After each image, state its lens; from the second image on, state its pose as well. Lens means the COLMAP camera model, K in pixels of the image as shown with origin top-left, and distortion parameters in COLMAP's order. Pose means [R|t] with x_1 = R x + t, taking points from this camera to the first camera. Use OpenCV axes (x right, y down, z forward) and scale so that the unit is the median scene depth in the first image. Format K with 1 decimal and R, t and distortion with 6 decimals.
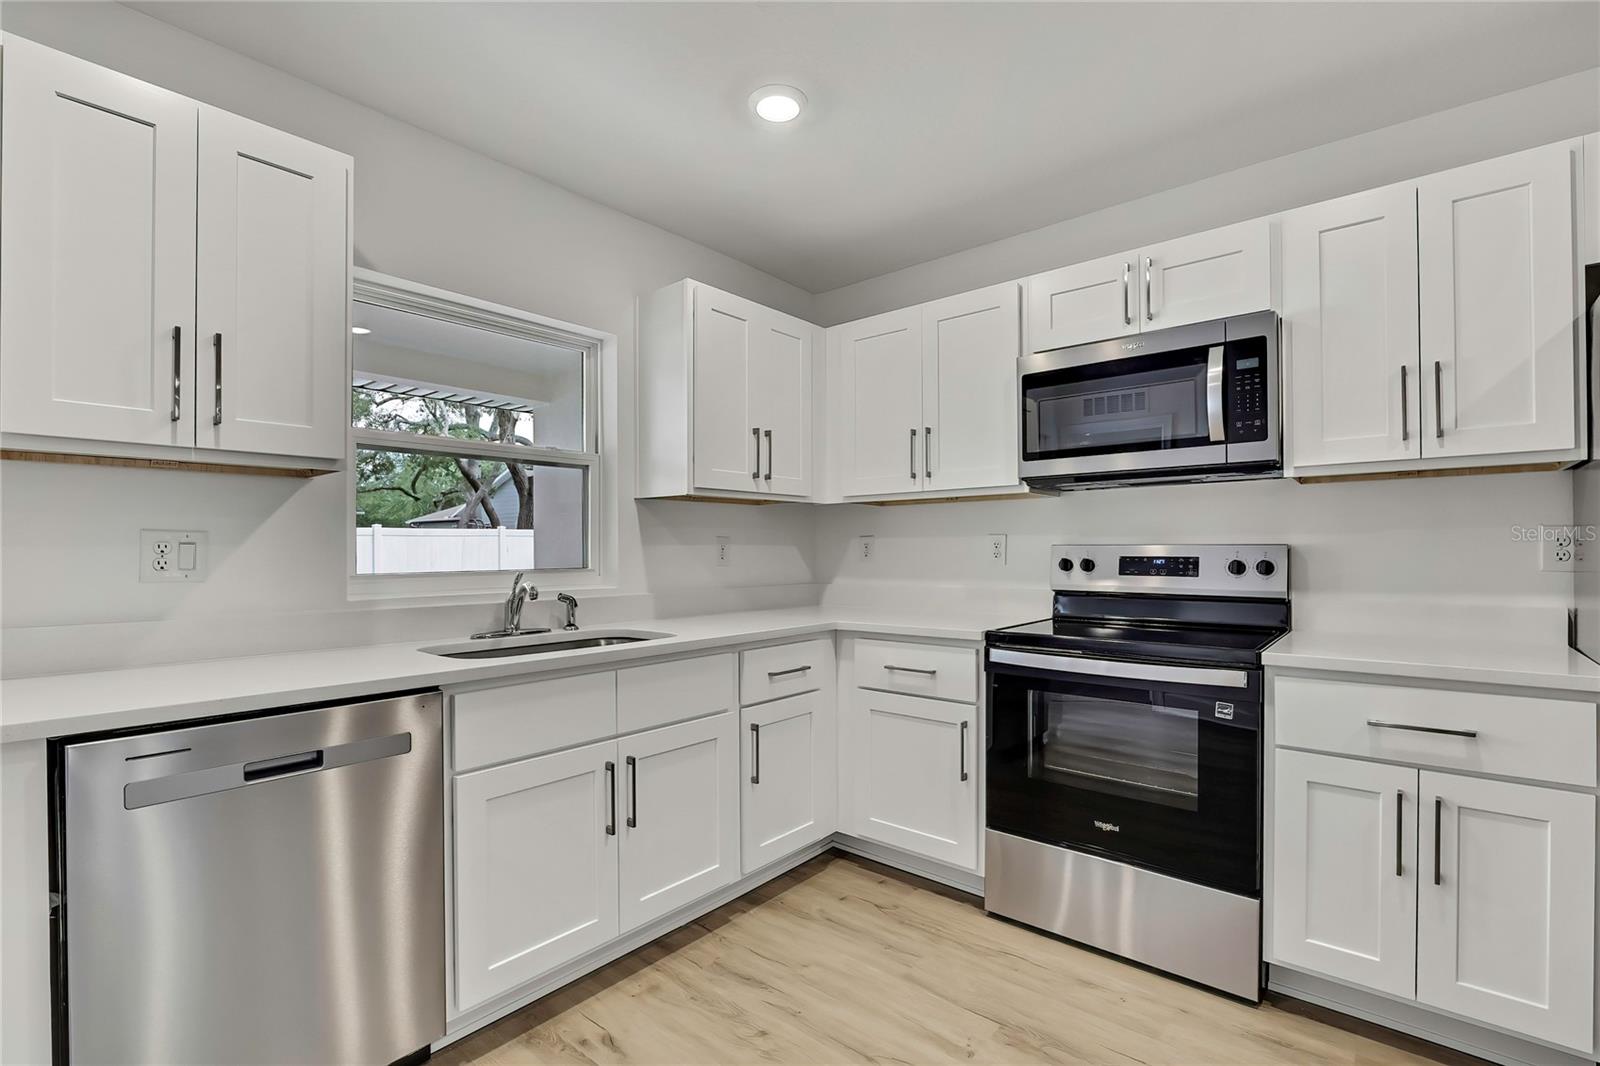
lens RADIAL K [[717.5, 0, 780.1], [0, 717.5, 540.0], [0, 0, 1]] dist [-0.015945, 0.002735]
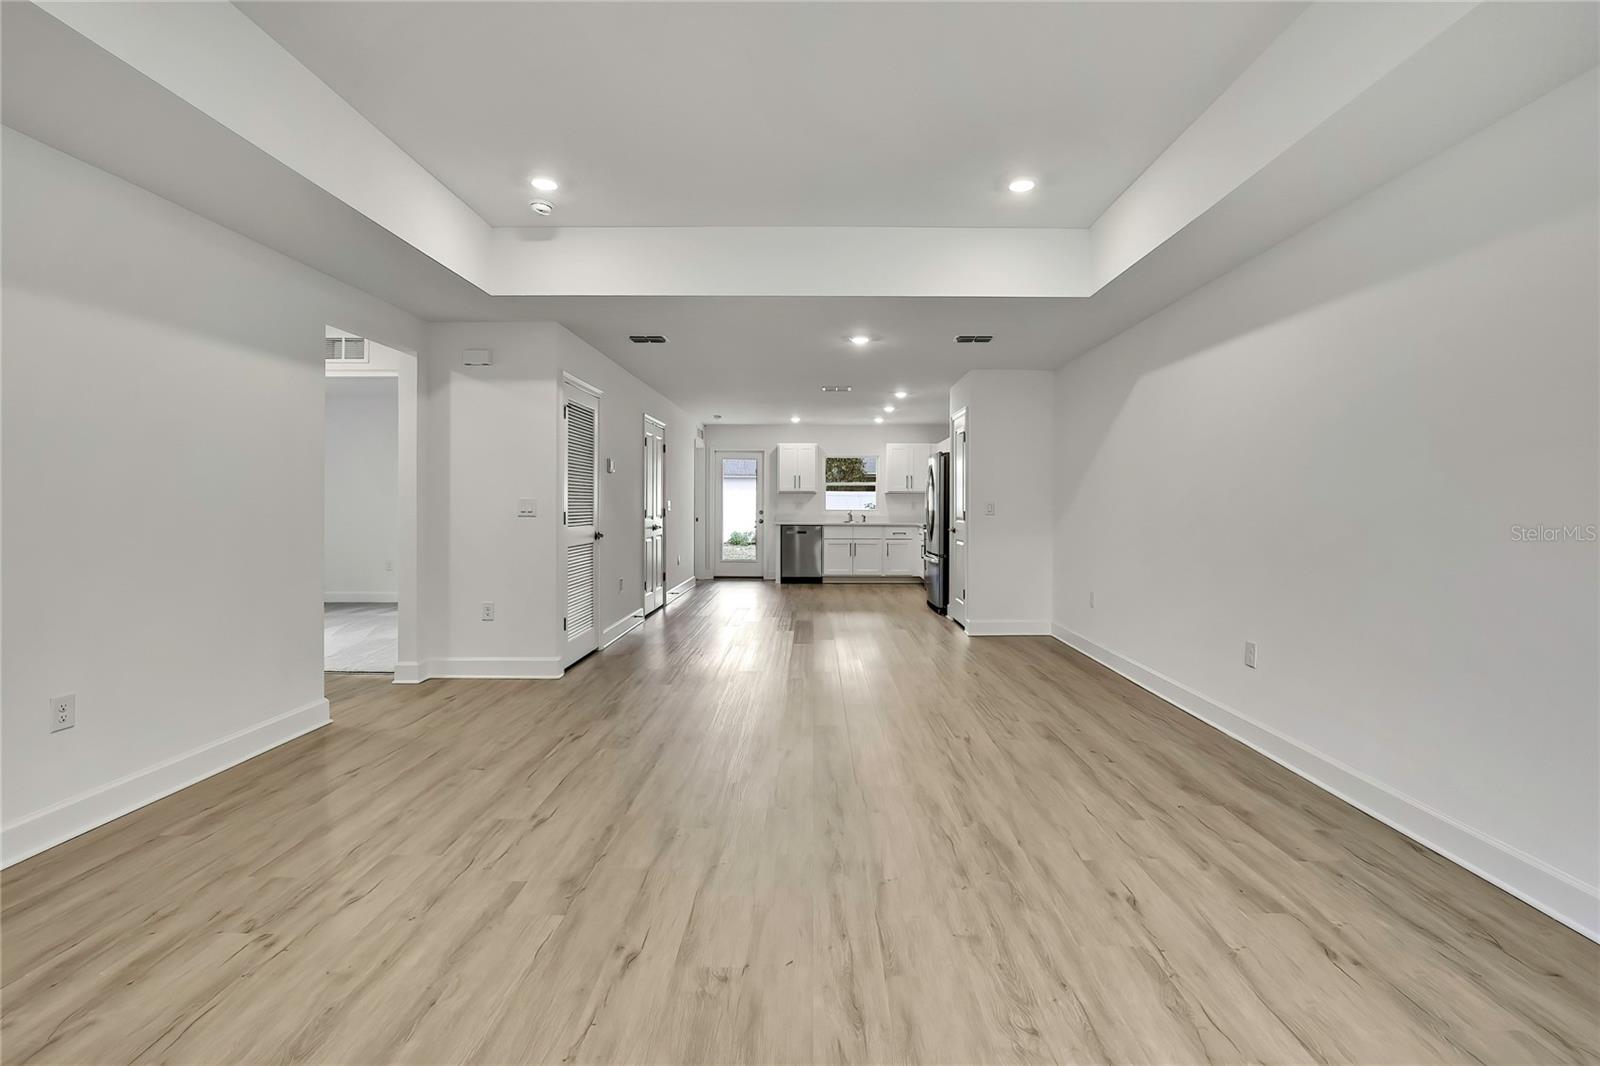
lens RADIAL K [[717.5, 0, 832.6], [0, 717.5, 507.7], [0, 0, 1]] dist [-0.015945, 0.002735]
pose [[0.651852, 0.012207, -0.758248, 3.241070], [0.008421, 0.999692, 0.023334, -0.085037], [0.758300, -0.021596, 0.651548, -2.287205]]
